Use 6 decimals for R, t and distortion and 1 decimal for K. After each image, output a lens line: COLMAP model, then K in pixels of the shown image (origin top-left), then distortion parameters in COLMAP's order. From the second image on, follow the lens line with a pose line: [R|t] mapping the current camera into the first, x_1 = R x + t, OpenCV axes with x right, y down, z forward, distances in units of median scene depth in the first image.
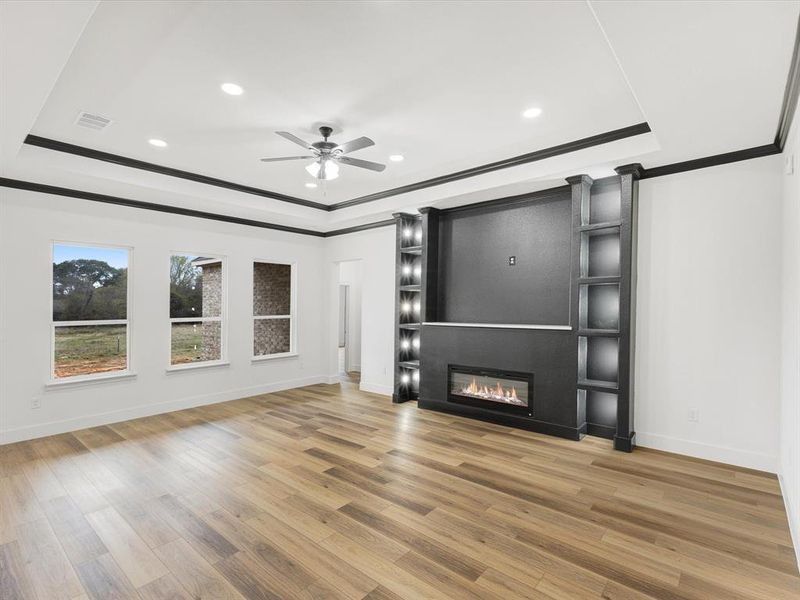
lens RADIAL K [[392.5, 0, 398.8], [0, 392.5, 298.6], [0, 0, 1]] dist [0.006508, 0.001186]
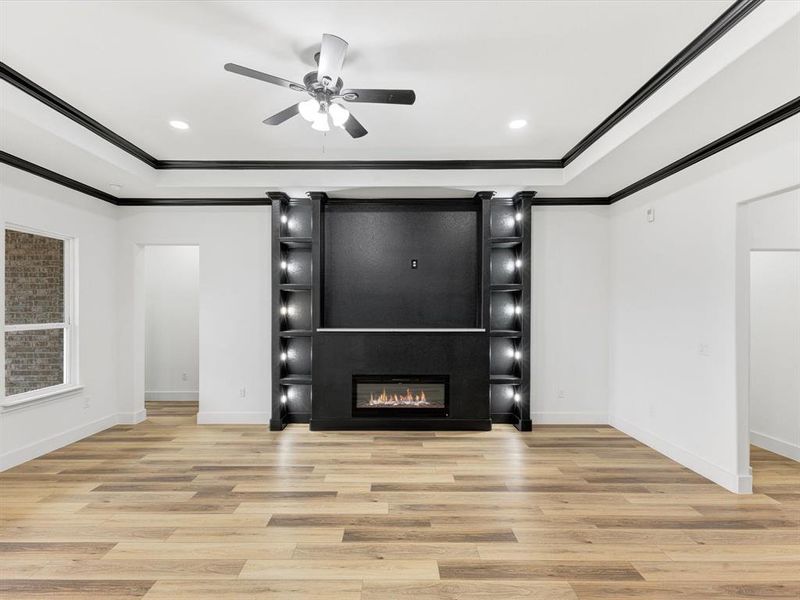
lens RADIAL K [[393.9, 0, 400.0], [0, 393.9, 310.5], [0, 0, 1]] dist [0.000196, 0.000334]
pose [[0.756097, 0.002159, 0.654456, -0.397965], [-0.015776, 0.999764, 0.014929, 0.006482], [-0.654270, -0.021612, 0.755952, 0.273819]]
